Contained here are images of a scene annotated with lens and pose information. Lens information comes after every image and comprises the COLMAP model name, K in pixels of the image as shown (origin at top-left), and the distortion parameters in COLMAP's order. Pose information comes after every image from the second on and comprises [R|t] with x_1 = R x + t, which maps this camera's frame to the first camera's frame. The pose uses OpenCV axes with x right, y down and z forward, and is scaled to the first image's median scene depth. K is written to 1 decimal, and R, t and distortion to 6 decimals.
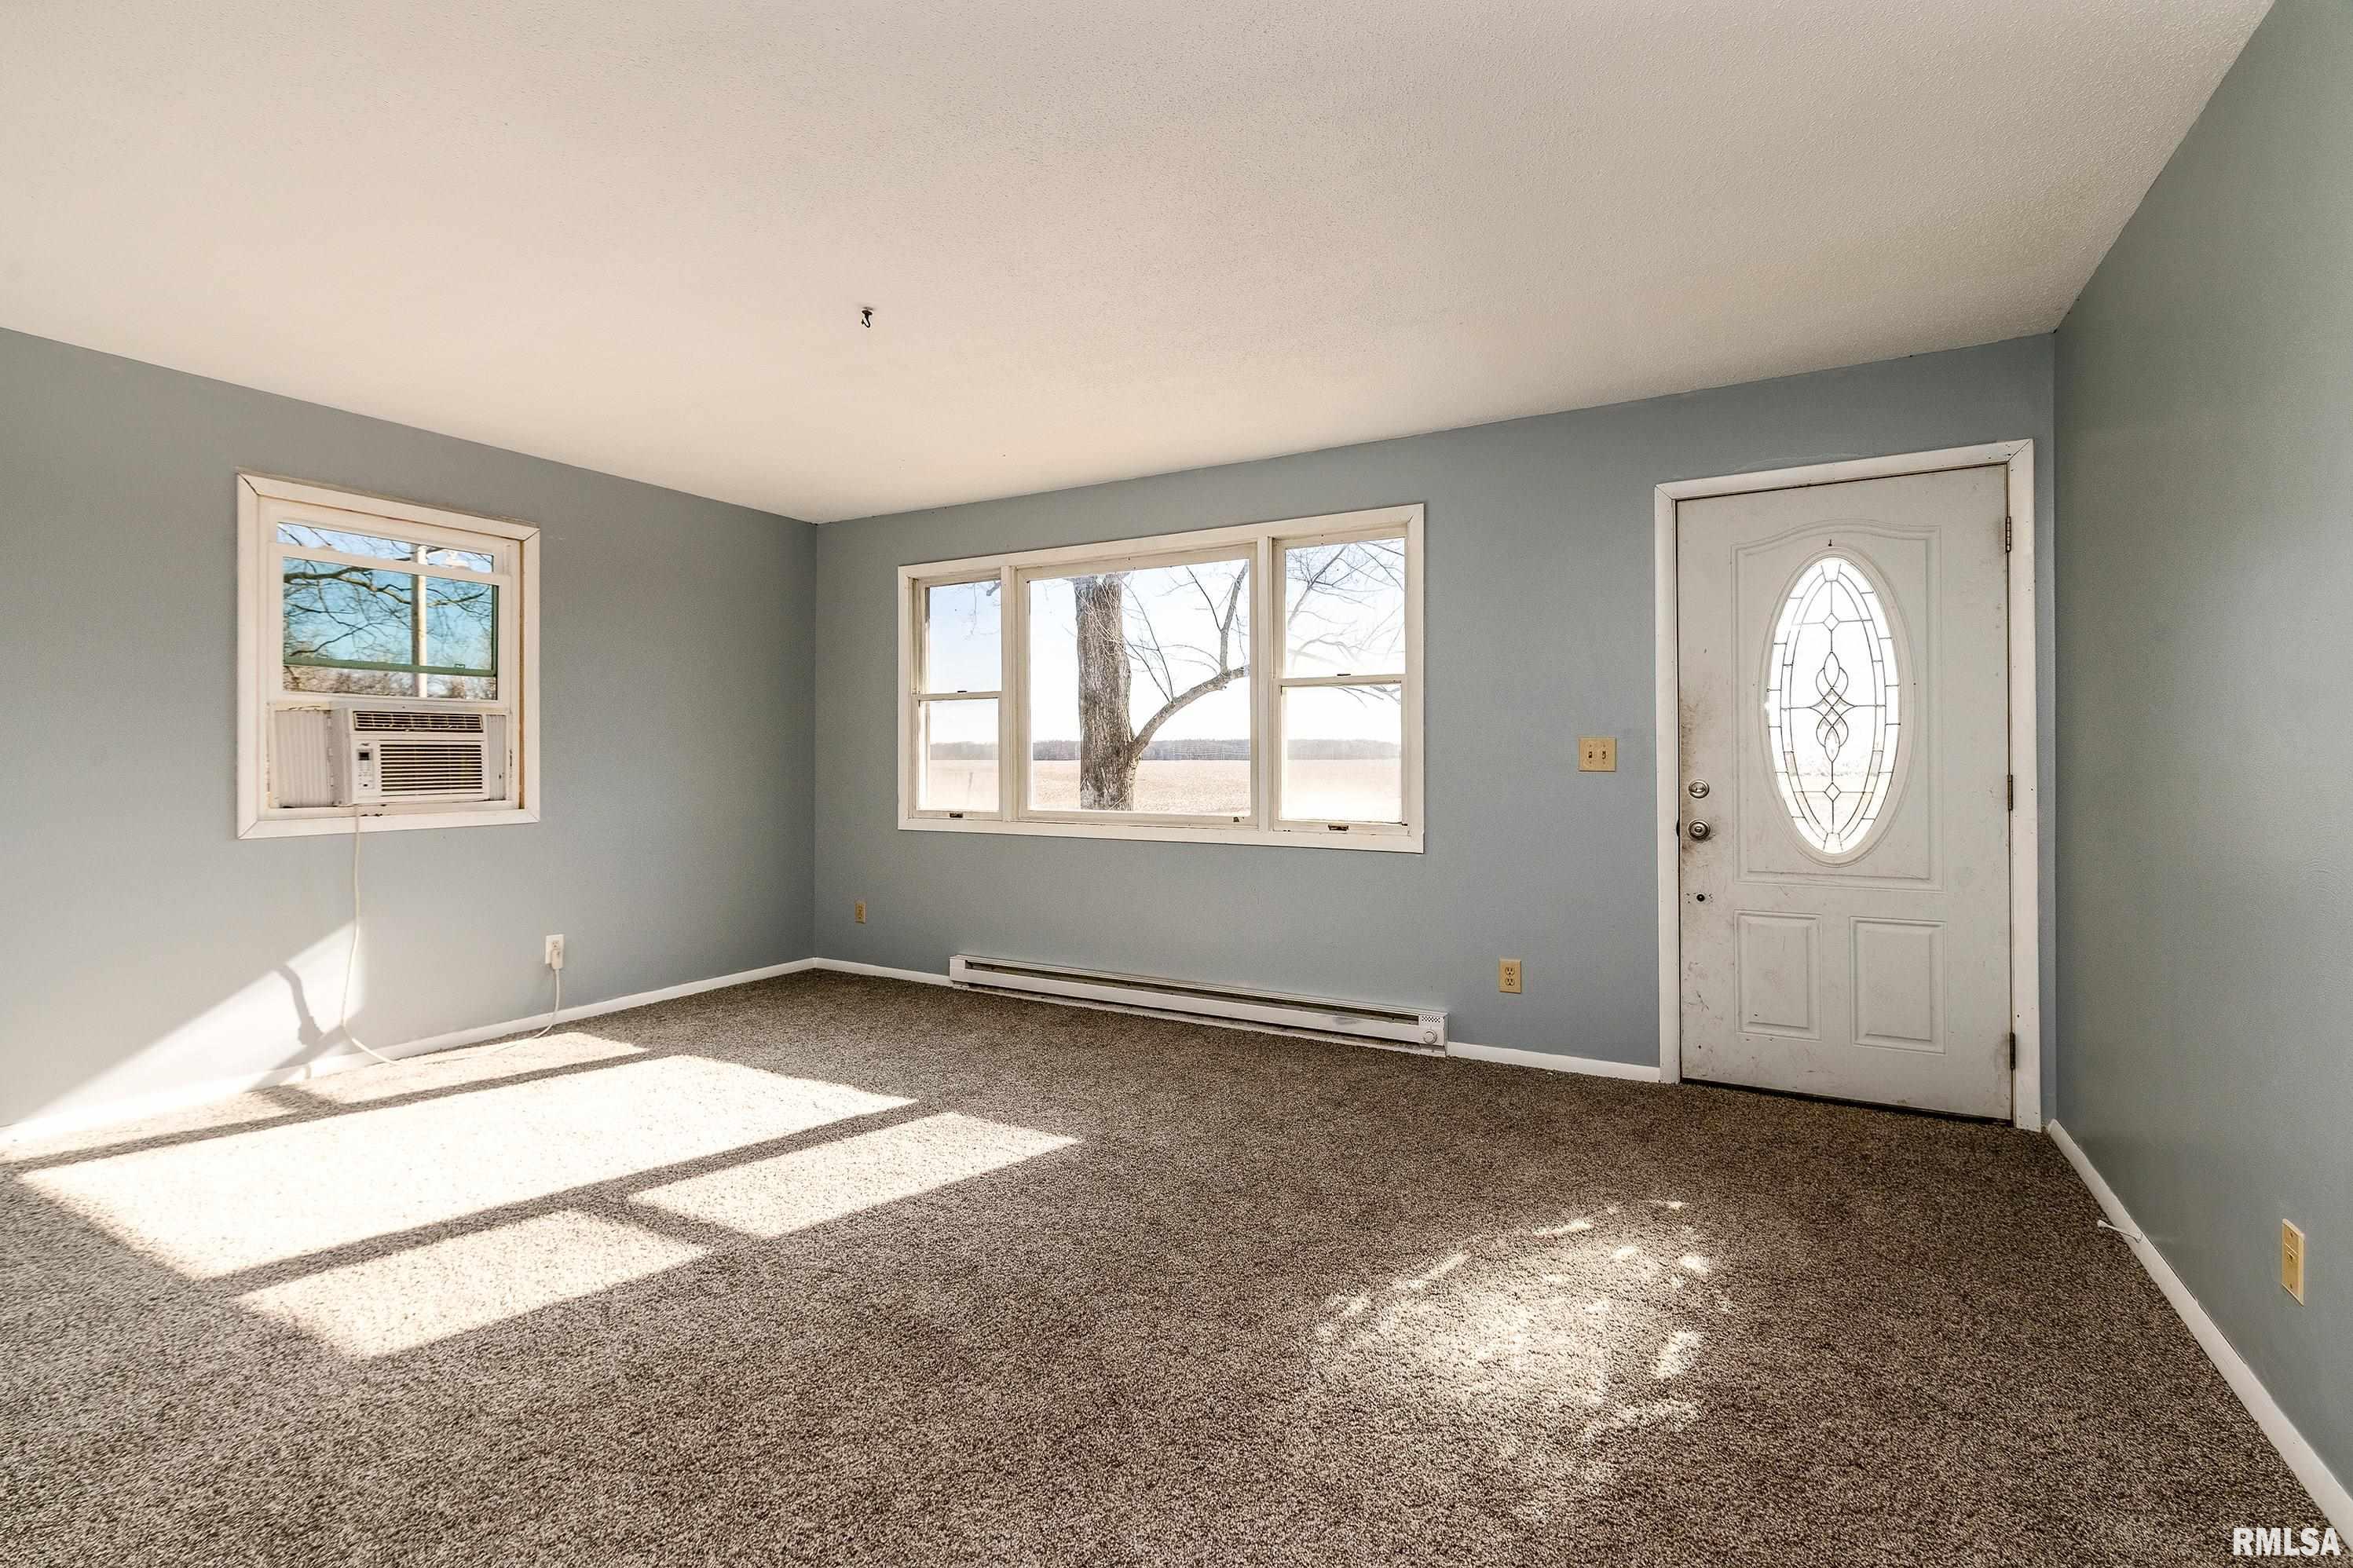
lens RADIAL K [[1086.0, 0, 1169.7], [0, 1086.0, 748.9], [0, 0, 1]] dist [-0.000641, 0.000073]
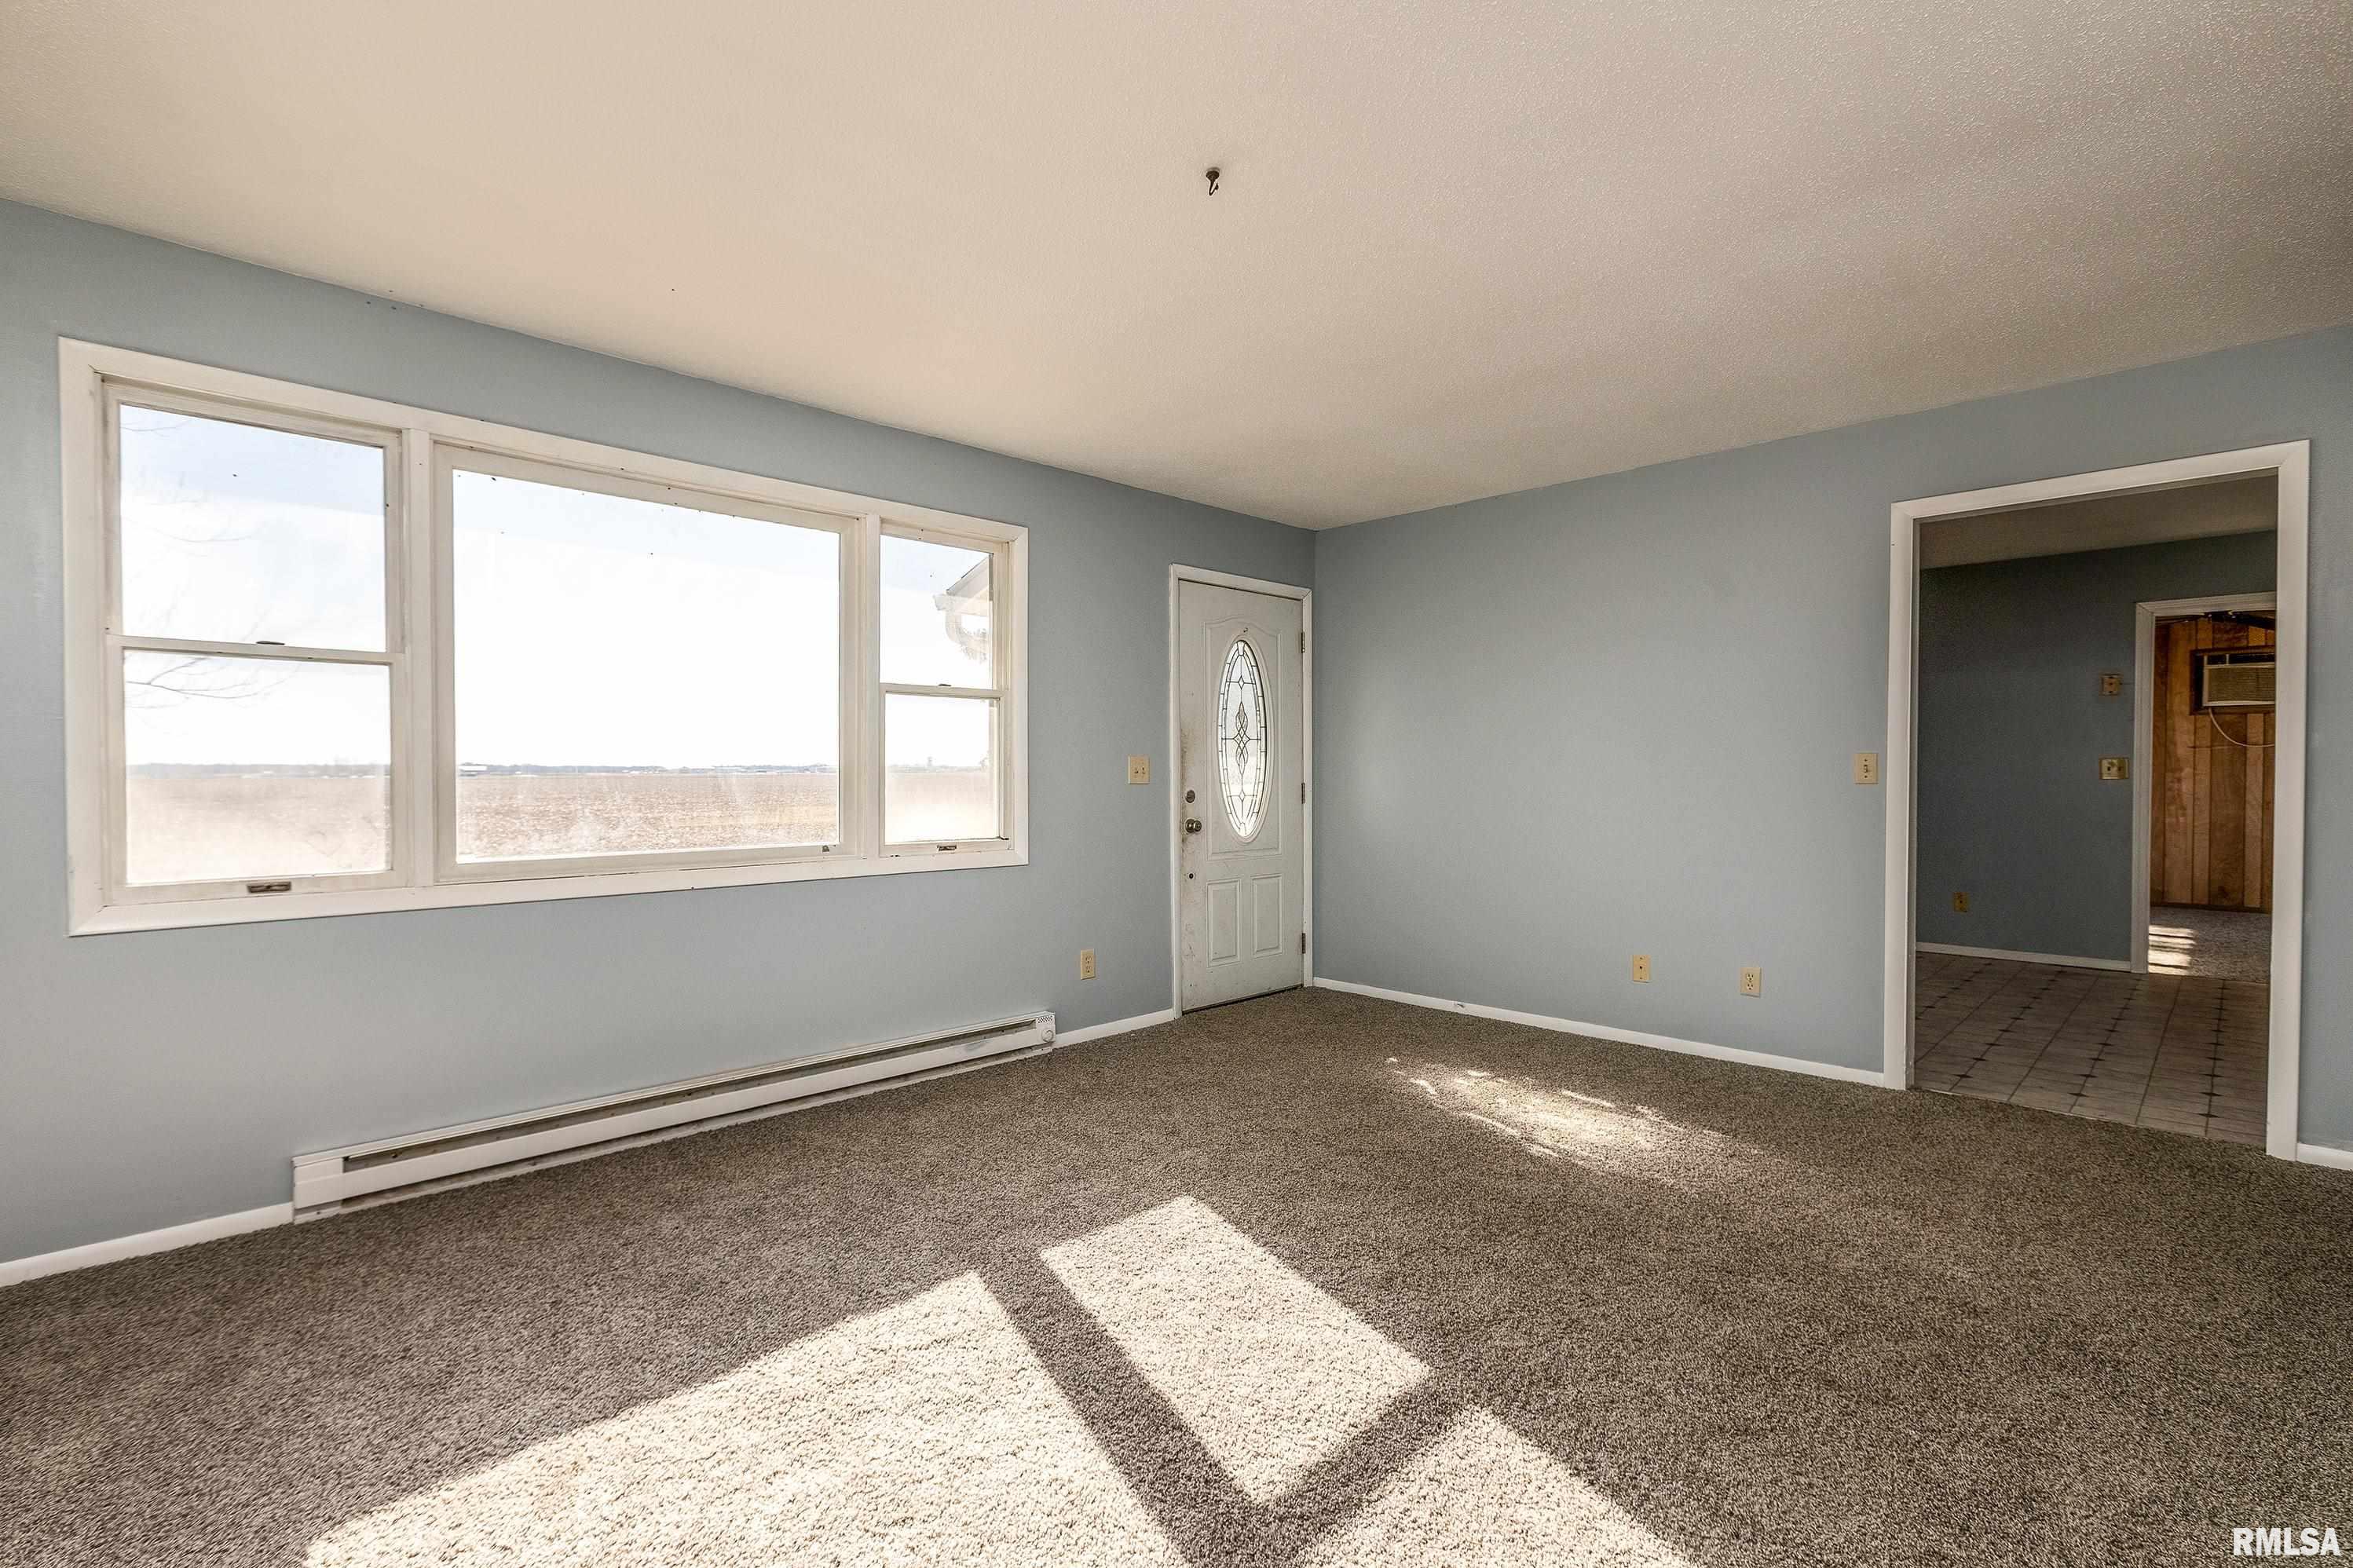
lens RADIAL K [[1052.4, 0, 1176.5], [0, 1052.4, 784.0], [0, 0, 1]] dist [-0.010248, -0.000040]
pose [[0.275111, -0.008713, 0.961373, -0.776852], [-0.004385, 0.999937, 0.010317, 0.008512], [-0.961402, -0.007054, 0.275056, 0.651043]]
